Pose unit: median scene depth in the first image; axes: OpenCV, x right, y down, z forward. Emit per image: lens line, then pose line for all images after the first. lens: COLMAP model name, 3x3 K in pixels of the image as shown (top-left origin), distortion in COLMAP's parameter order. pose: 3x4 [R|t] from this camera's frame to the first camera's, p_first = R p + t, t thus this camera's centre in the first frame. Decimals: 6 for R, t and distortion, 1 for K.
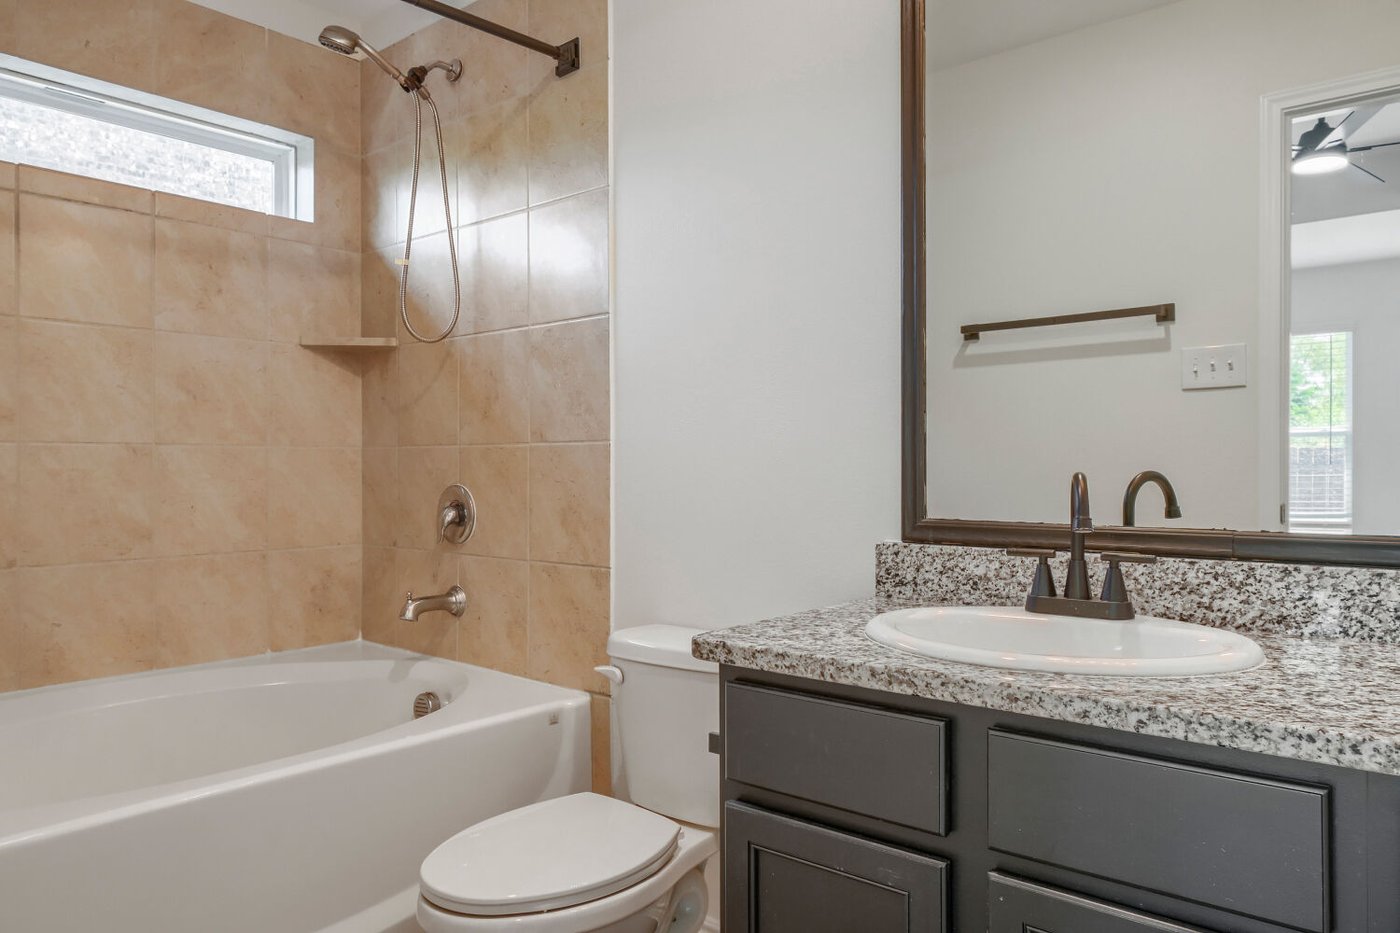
lens RADIAL K [[1012.7, 0, 700.0], [0, 1012.7, 466.5], [0, 0, 1]] dist [-0.001063, -0.000666]
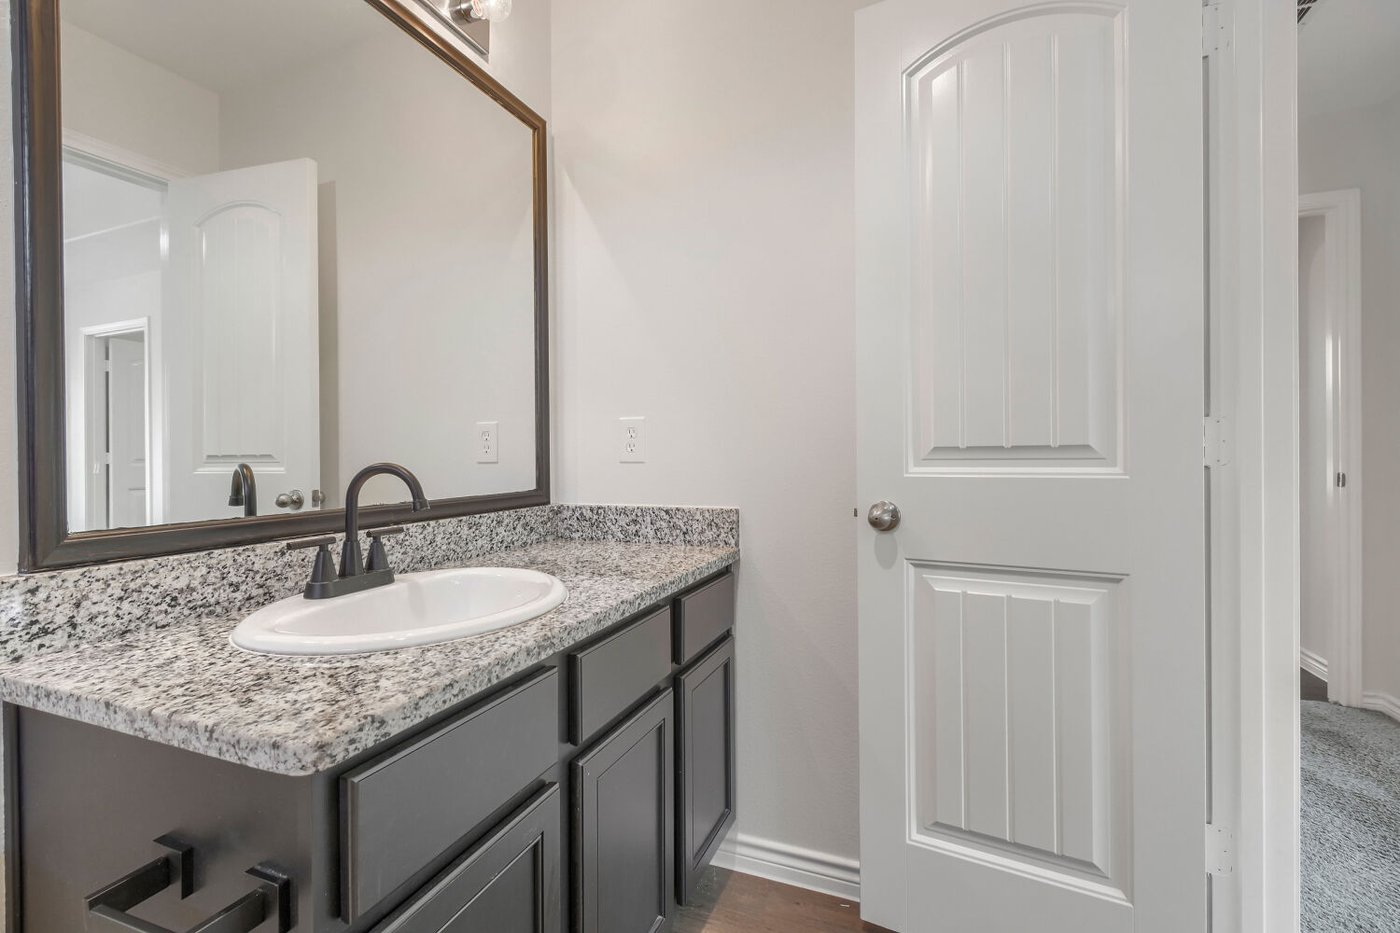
lens RADIAL K [[643.6, 0, 700.0], [0, 643.6, 466.5], [0, 0, 1]] dist [-0.001143, -0.000584]
pose [[-0.340726, -0.013538, 0.940065, -0.385600], [0.010375, 0.999781, 0.018158, 0.000674], [-0.940105, 0.015940, -0.340511, 0.791190]]
